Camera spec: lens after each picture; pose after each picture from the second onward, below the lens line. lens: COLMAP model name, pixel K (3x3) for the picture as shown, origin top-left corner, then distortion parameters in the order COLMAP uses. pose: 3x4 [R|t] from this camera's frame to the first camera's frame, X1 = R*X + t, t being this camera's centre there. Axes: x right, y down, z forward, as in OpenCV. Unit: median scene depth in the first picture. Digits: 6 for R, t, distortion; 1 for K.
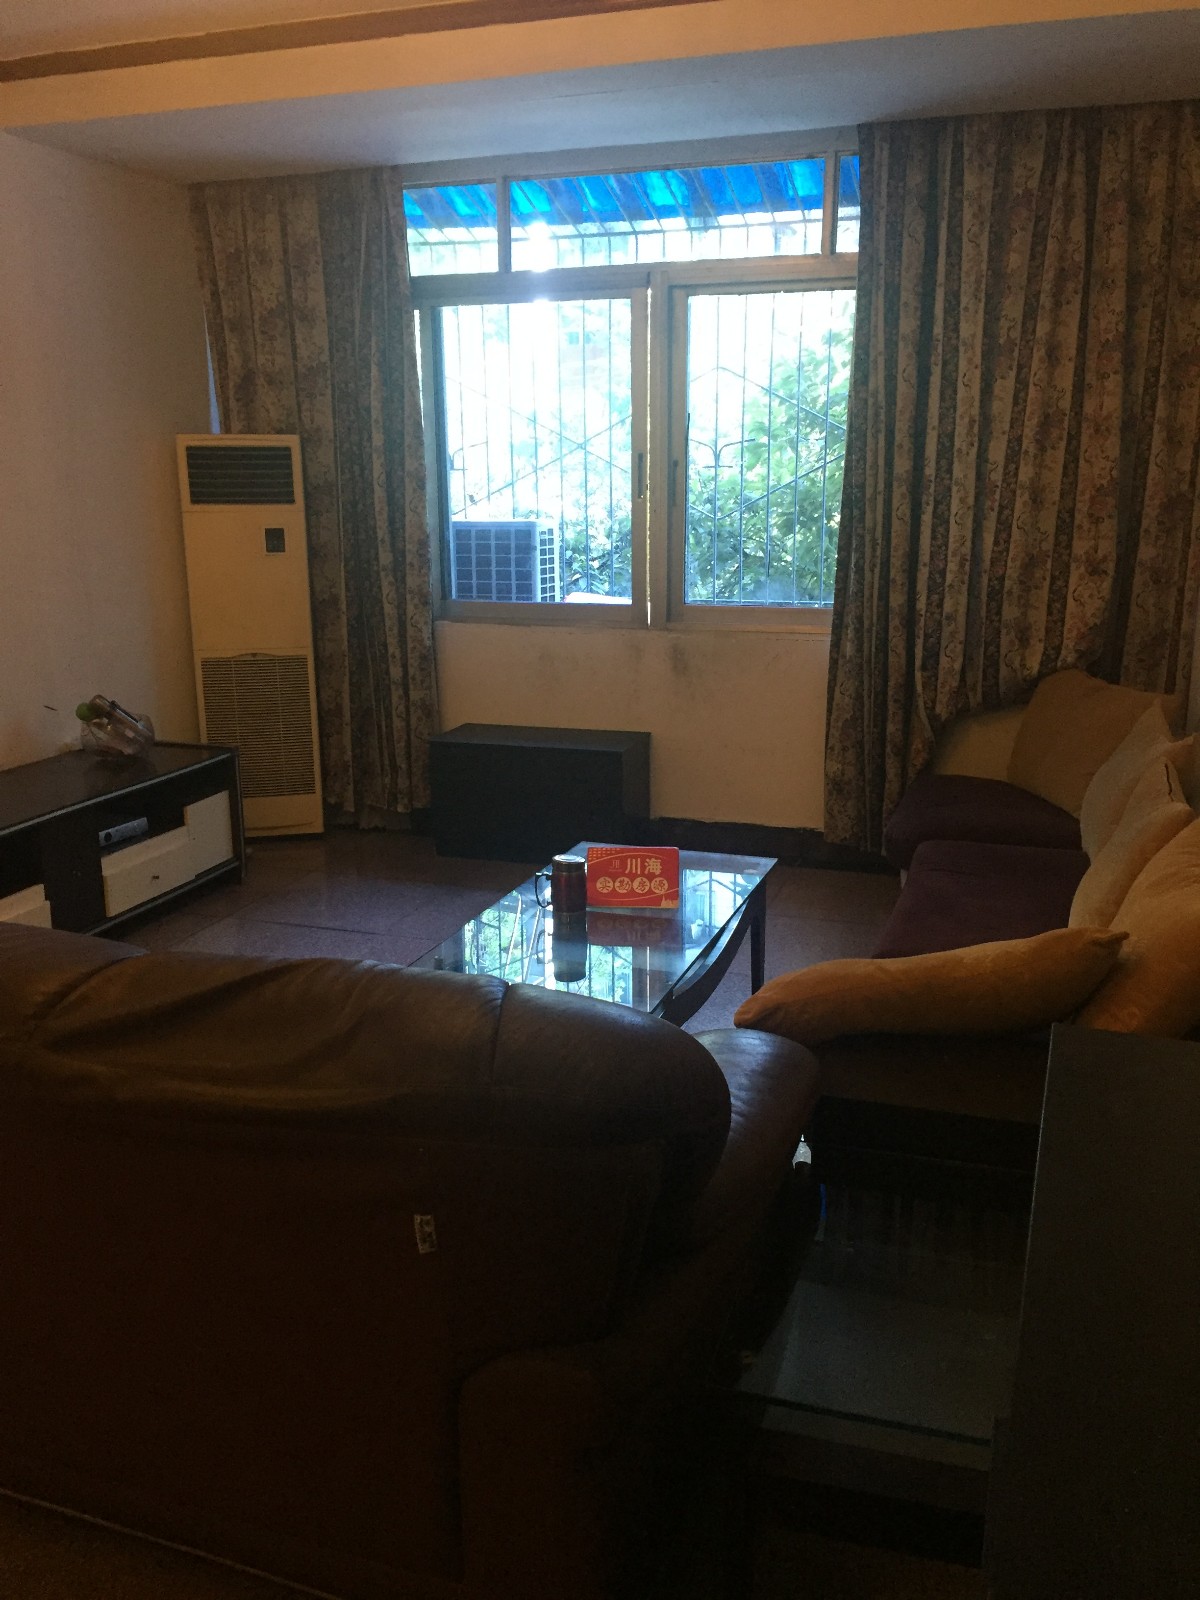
lens RADIAL K [[1433.1, 0, 600.0], [0, 1433.1, 800.0], [0, 0, 1]] dist [0.011204, 0.002995]
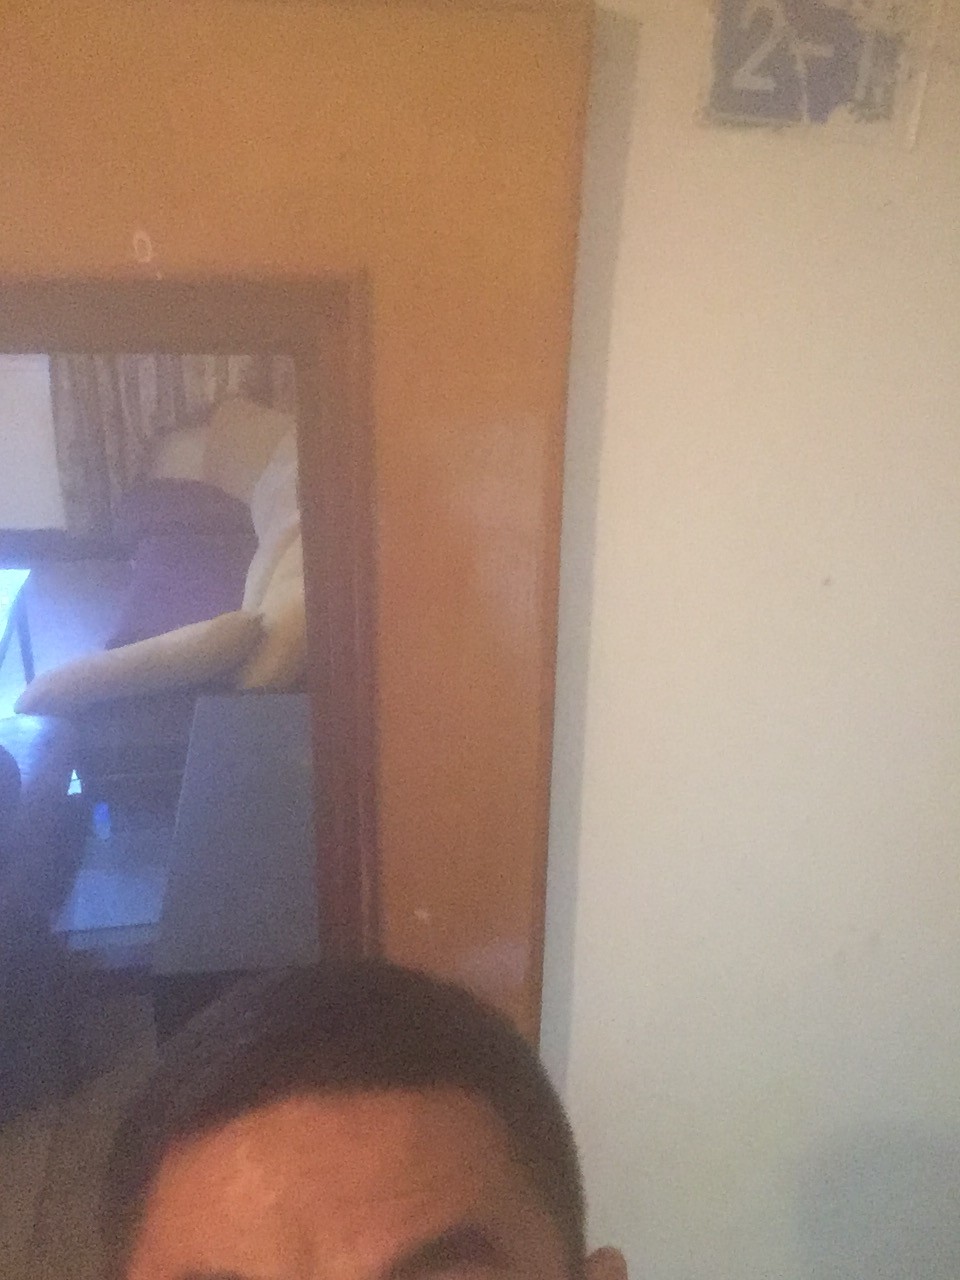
lens RADIAL K [[1205.7, 0, 480.0], [0, 1205.7, 640.0], [0, 0, 1]] dist [0.069255, 0.001152]
pose [[0.884993, -0.151952, 0.440112, -0.013434], [0.080269, 0.980887, 0.177252, -0.053597], [-0.458634, -0.121539, 0.880275, -0.171622]]
